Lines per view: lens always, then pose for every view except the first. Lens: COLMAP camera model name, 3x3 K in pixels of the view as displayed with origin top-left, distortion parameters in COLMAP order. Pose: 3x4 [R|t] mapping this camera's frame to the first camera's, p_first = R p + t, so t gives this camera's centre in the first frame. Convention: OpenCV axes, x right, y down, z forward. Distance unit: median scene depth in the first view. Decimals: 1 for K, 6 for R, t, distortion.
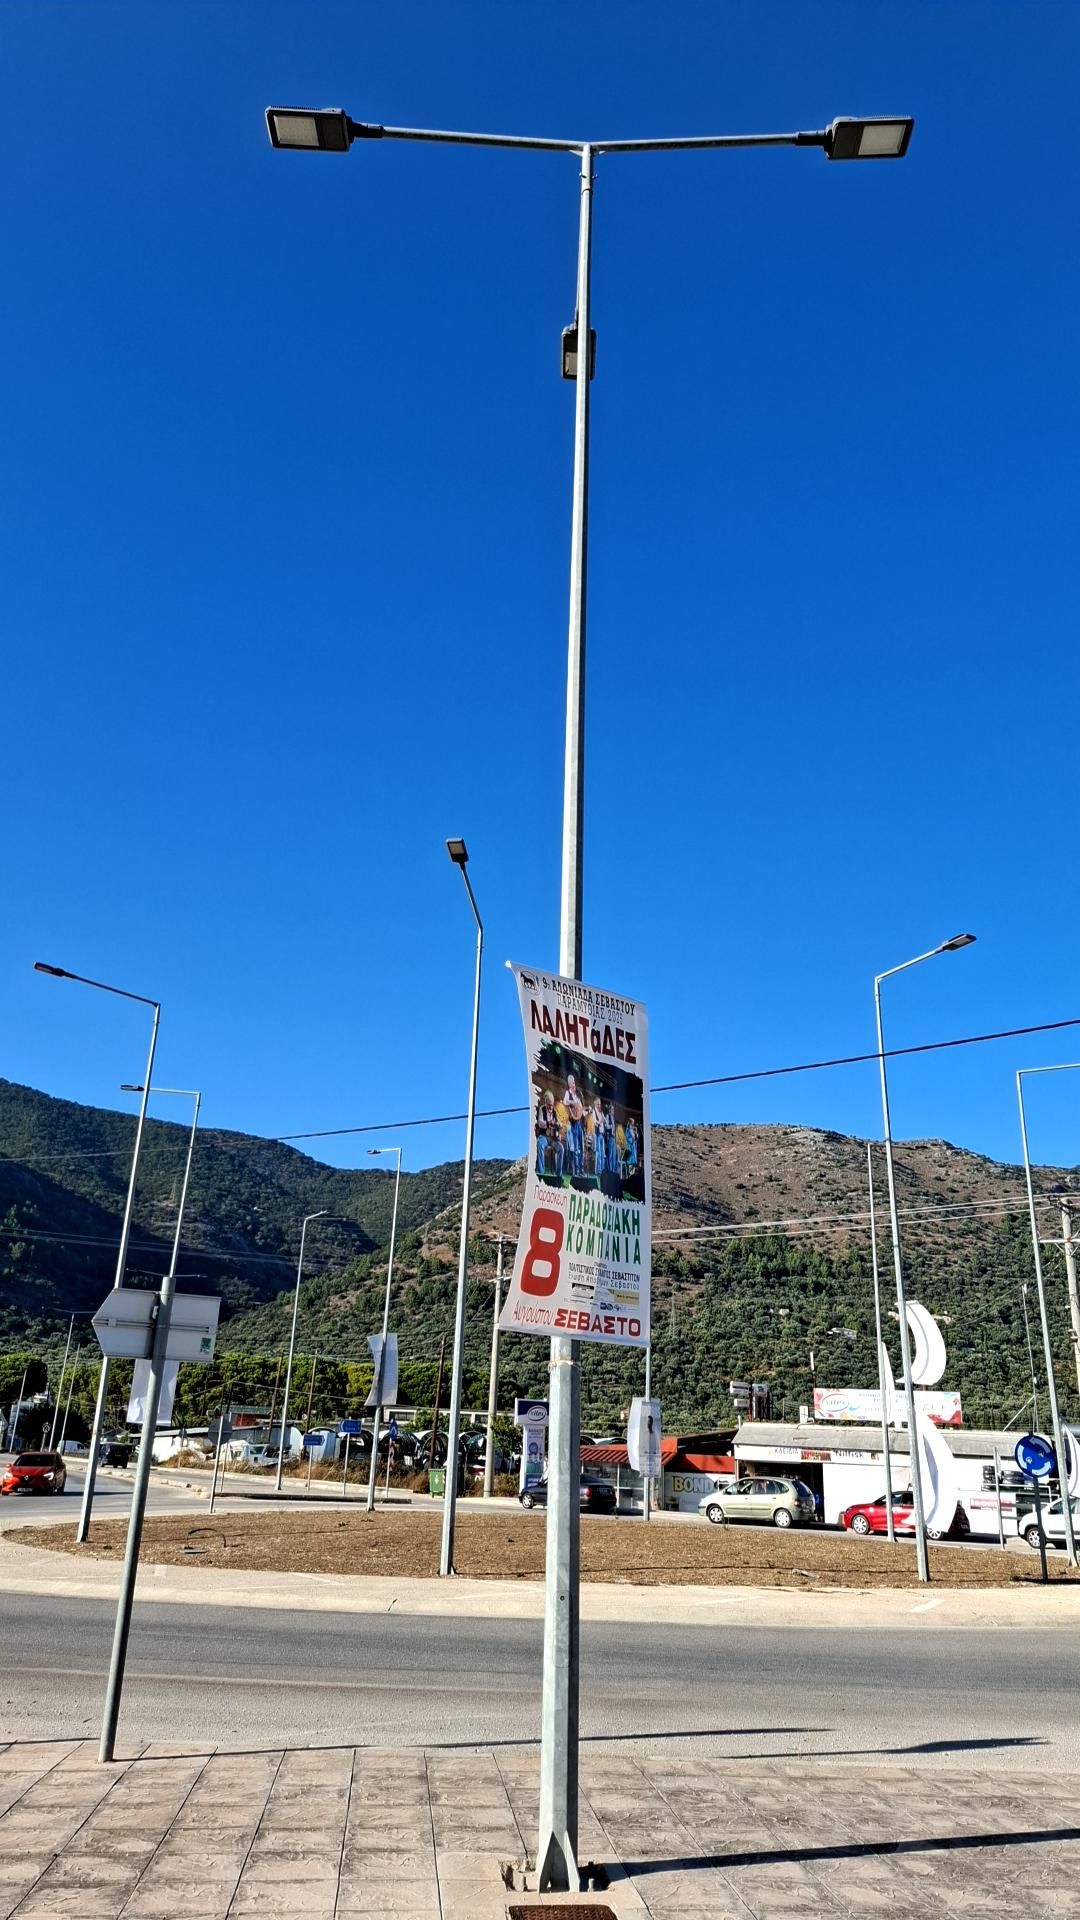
lens RADIAL K [[1527.7, 0, 540.3], [0, 1527.7, 948.5], [0, 0, 1]] dist [0.051919, -0.066455]
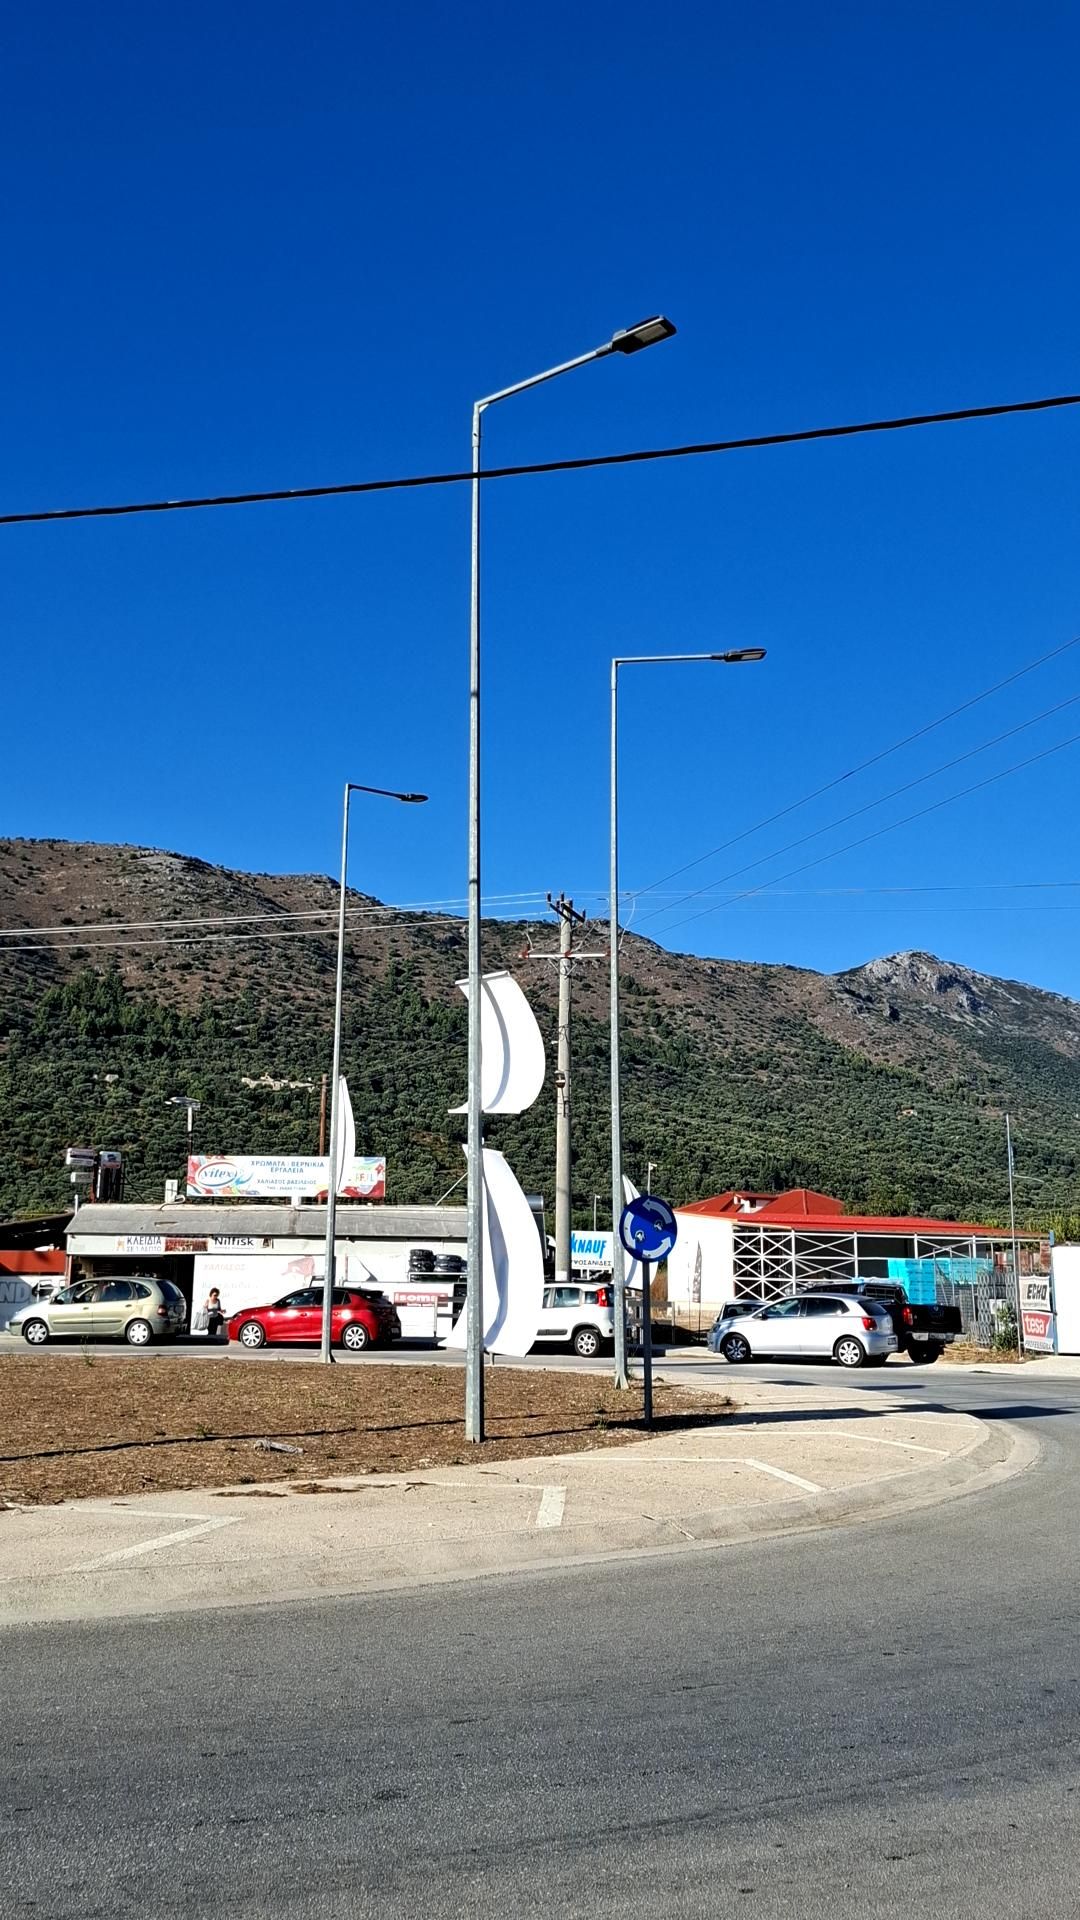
lens RADIAL K [[1527.7, 0, 539.5], [0, 1527.7, 959.6], [0, 0, 1]] dist [0.051919, -0.066455]
pose [[0.896674, 0.053253, 0.439477, 0.004251], [-0.111016, 0.988065, 0.106780, 0.099711], [-0.428546, -0.144536, 0.891884, 0.298657]]
